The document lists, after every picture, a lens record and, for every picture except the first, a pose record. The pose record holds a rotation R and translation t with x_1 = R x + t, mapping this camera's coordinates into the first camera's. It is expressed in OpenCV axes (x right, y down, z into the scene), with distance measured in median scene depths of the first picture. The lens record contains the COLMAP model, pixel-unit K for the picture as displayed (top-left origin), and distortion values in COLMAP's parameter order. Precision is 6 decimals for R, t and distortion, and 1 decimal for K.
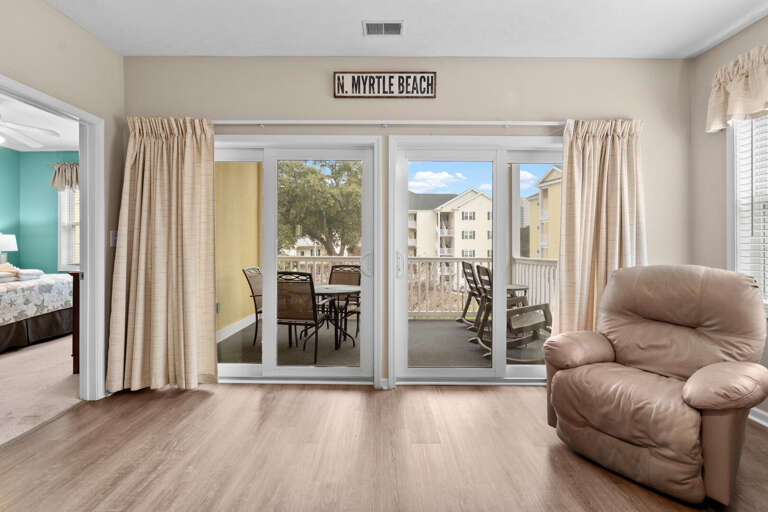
lens RADIAL K [[348.7, 0, 382.8], [0, 348.7, 244.1], [0, 0, 1]] dist [0.000580, 0.000277]
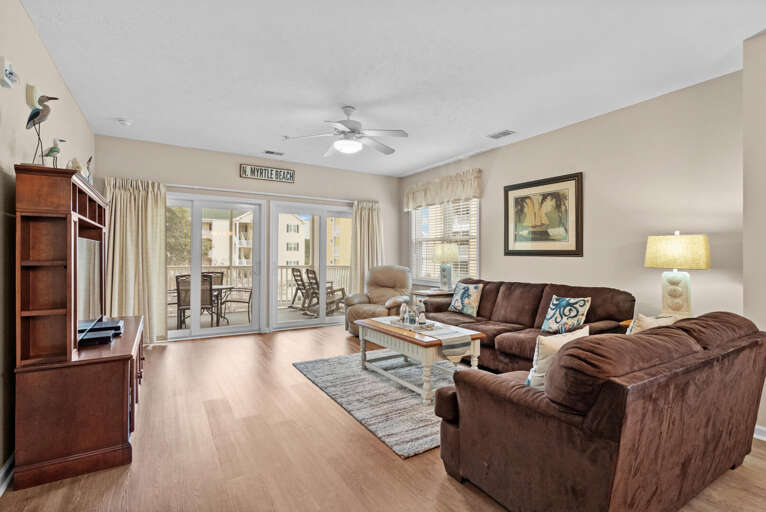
lens RADIAL K [[365.8, 0, 383.0], [0, 365.8, 256.0], [0, 0, 1]] dist [-0.000474, -0.000008]
pose [[0.842815, 0.001702, 0.538200, -0.539576], [-0.003303, 0.999993, 0.002010, -0.012115], [-0.538192, -0.003472, 0.842815, -1.022269]]
